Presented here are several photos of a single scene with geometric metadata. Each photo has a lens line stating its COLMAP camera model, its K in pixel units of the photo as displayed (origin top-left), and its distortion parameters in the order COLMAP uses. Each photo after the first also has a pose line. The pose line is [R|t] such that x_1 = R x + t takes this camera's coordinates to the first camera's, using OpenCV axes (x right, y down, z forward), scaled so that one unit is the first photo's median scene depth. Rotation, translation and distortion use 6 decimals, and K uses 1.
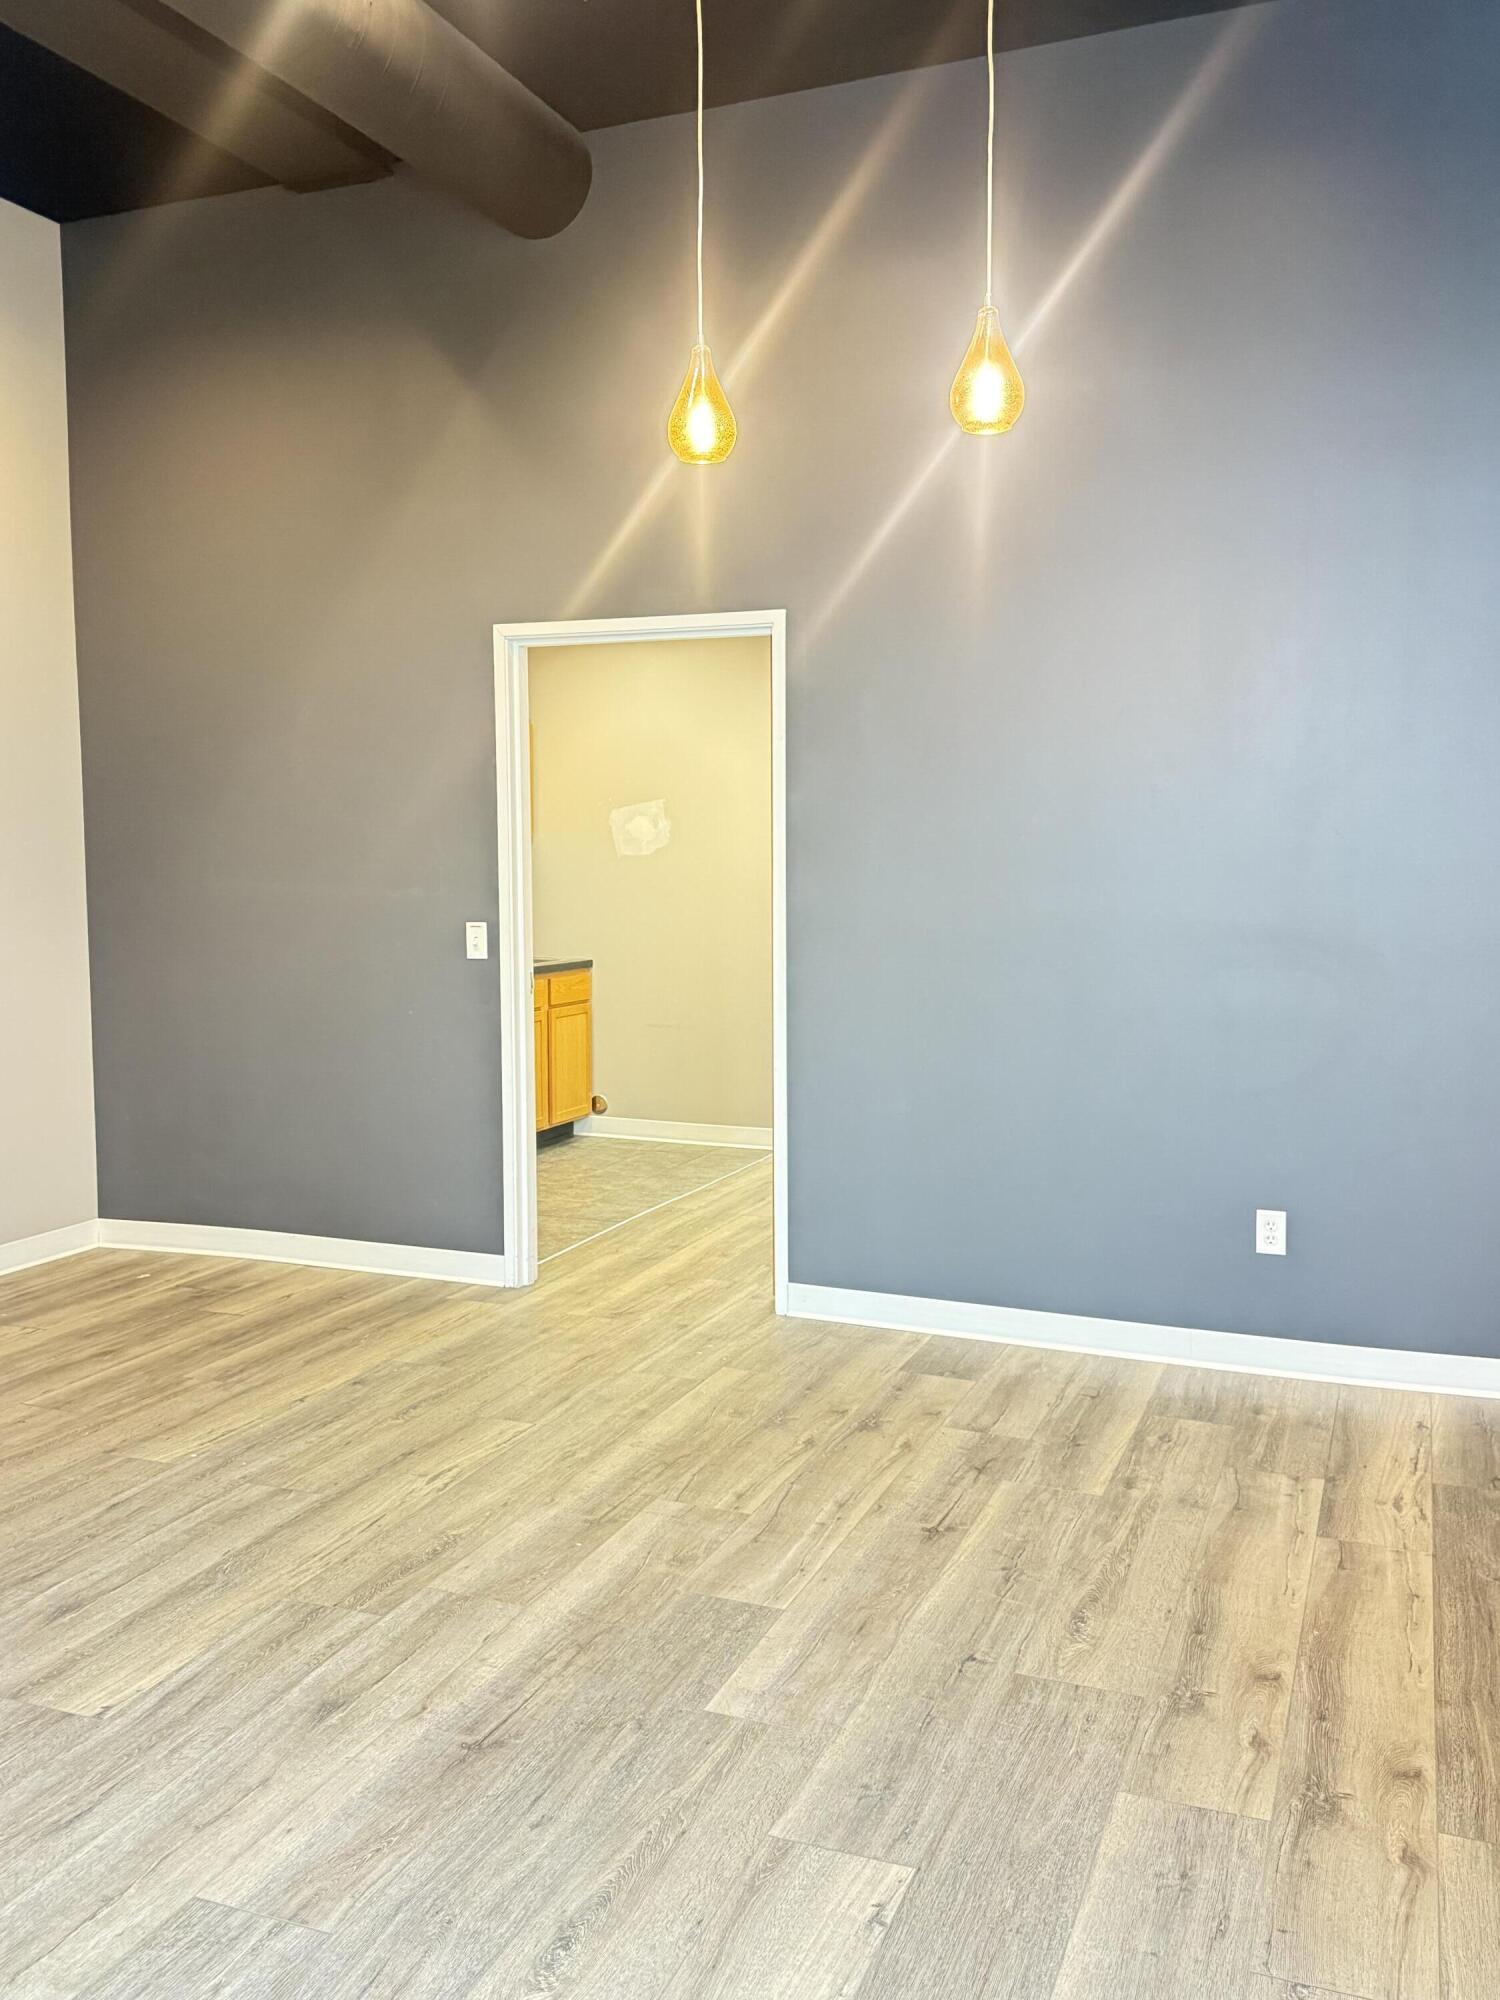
lens RADIAL K [[1696.4, 0, 750.0], [0, 1696.4, 1000.0], [0, 0, 1]] dist [-0.000077, 0.001651]
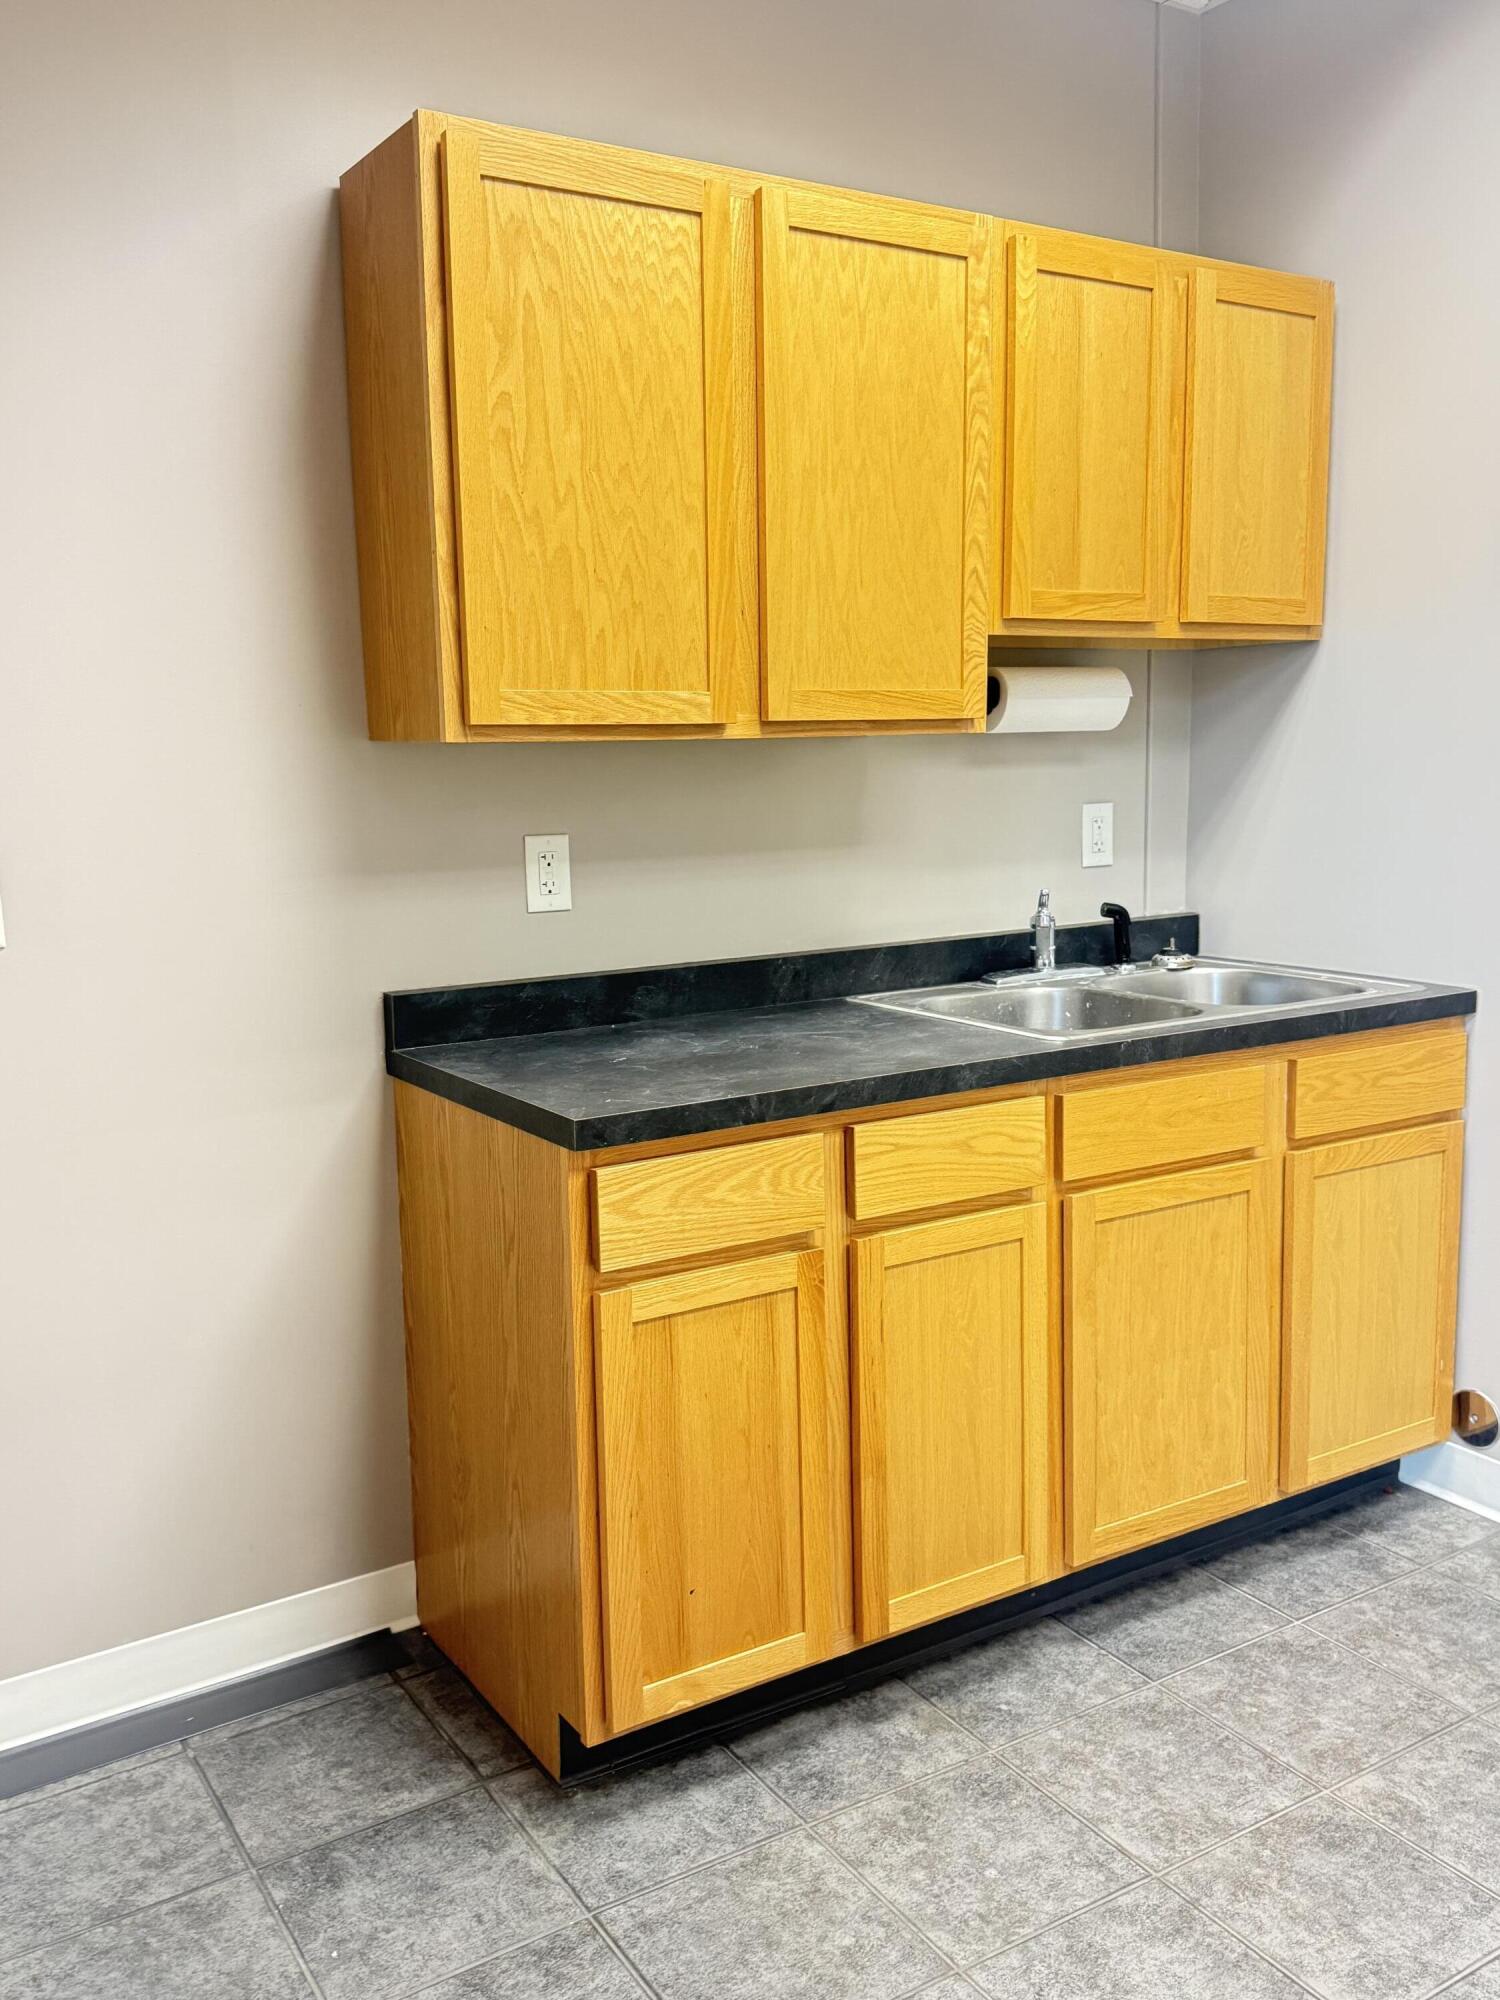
lens RADIAL K [[1696.4, 0, 750.0], [0, 1696.4, 1000.0], [0, 0, 1]] dist [-0.000077, 0.001651]
pose [[0.809501, 0.086004, -0.580785, -0.017699], [-0.044404, 0.995348, 0.085502, -0.043429], [0.585437, -0.043425, 0.809554, 0.659291]]
